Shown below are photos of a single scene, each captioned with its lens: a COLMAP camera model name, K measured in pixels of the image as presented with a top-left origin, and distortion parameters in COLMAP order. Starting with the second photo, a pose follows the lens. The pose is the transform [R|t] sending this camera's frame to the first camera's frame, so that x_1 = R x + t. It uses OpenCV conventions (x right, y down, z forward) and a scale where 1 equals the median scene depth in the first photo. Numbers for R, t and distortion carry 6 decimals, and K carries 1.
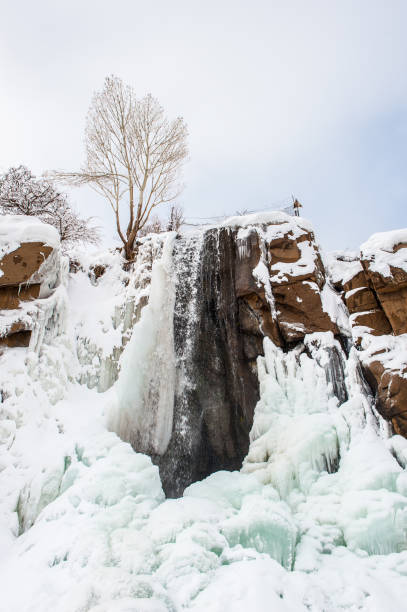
lens RADIAL K [[508.7, 0, 214.9], [0, 508.7, 287.7], [0, 0, 1]] dist [-0.023081, -0.012675]
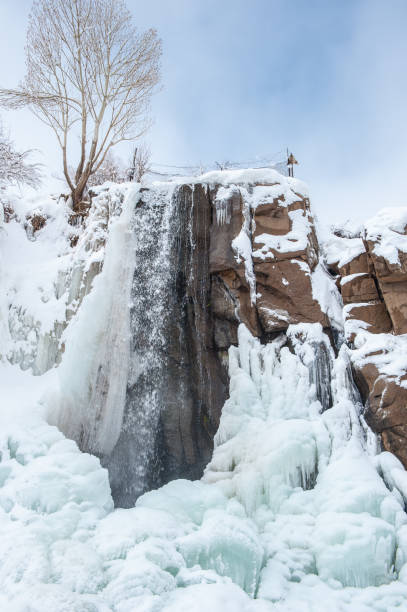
lens RADIAL K [[642.3, 0, 203.4], [0, 642.3, 307.0], [0, 0, 1]] dist [0.049126, 0.002187]
pose [[0.995365, 0.078038, 0.056205, -0.023780], [-0.082970, 0.992337, 0.091557, -0.021680], [-0.048629, -0.095796, 0.994212, -0.040738]]
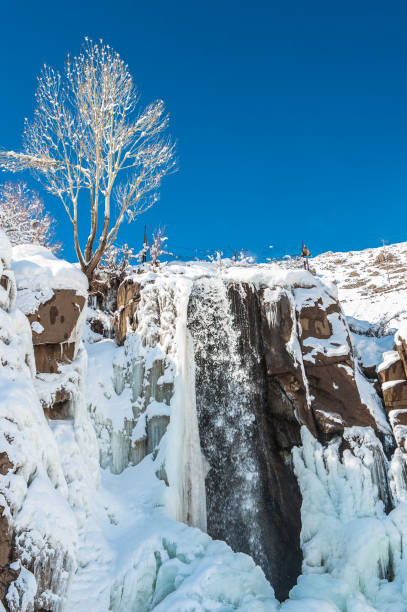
lens RADIAL K [[857.0, 0, 204.7], [0, 857.0, 306.3], [0, 0, 1]] dist [0.135011, -0.006902]
pose [[0.948820, 0.127556, 0.288912, -0.543774], [-0.141084, 0.989645, 0.026405, -0.130841], [-0.282552, -0.065815, 0.956991, -0.403967]]
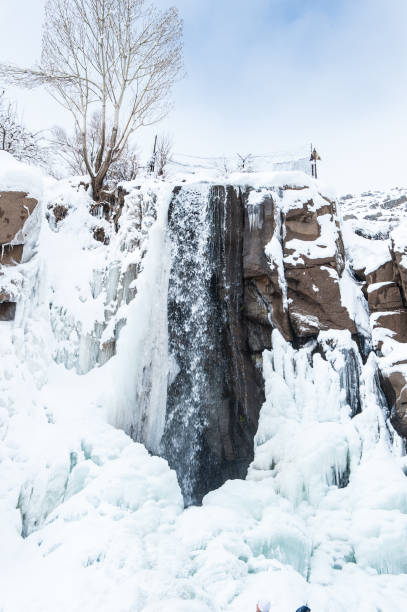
lens RADIAL K [[726.1, 0, 202.6], [0, 726.1, 306.0], [0, 0, 1]] dist [0.086436, 0.001956]
pose [[0.989075, 0.095929, 0.111930, -0.172103], [-0.112101, 0.982536, 0.148512, -0.117327], [-0.095729, -0.159437, 0.982556, -0.222879]]
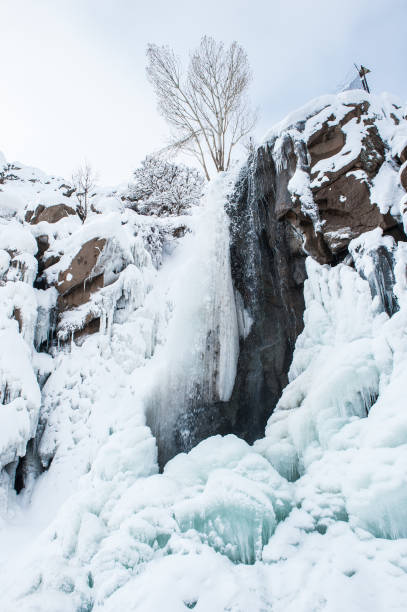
lens RADIAL K [[417.3, 0, 202.9], [0, 417.3, 306.6], [0, 0, 1]] dist [-0.049343, -0.006556]
pose [[0.789286, -0.225454, -0.571137, 0.352340], [0.351596, 0.928511, 0.119363, 0.028444], [0.503396, -0.295021, 0.812130, 0.312646]]
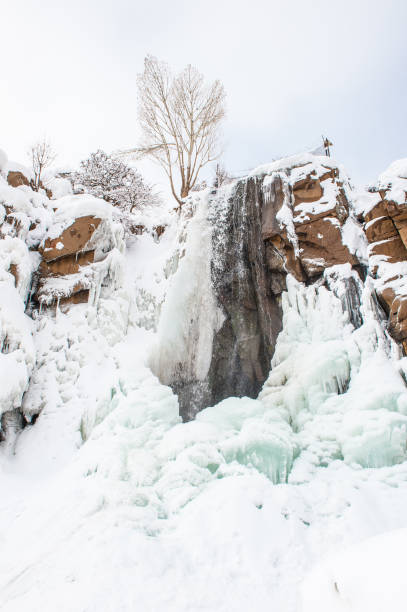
lens RADIAL K [[417.3, 0, 202.9], [0, 417.3, 306.6], [0, 0, 1]] dist [-0.049343, -0.006556]
pose [[0.962639, -0.080524, -0.258538, 0.151858], [0.124985, 0.979104, 0.160419, -0.001993], [0.240218, -0.186739, 0.952588, 0.082299]]
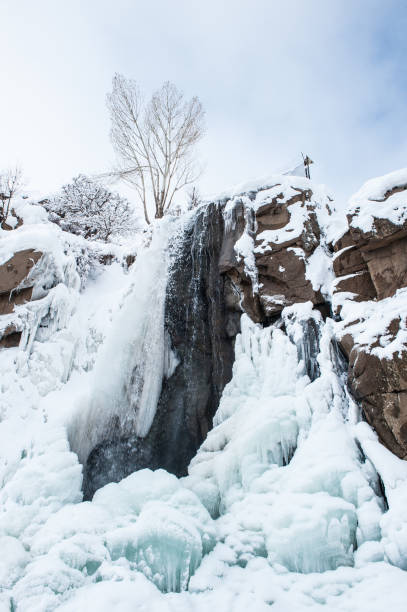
lens RADIAL K [[432.8, 0, 203.4], [0, 432.8, 307.6], [0, 0, 1]] dist [-0.045657, -0.003811]
pose [[0.942408, -0.098454, -0.319645, 0.295374], [0.138141, 0.984947, 0.103905, -0.009125], [0.304604, -0.142077, 0.941823, 0.218086]]
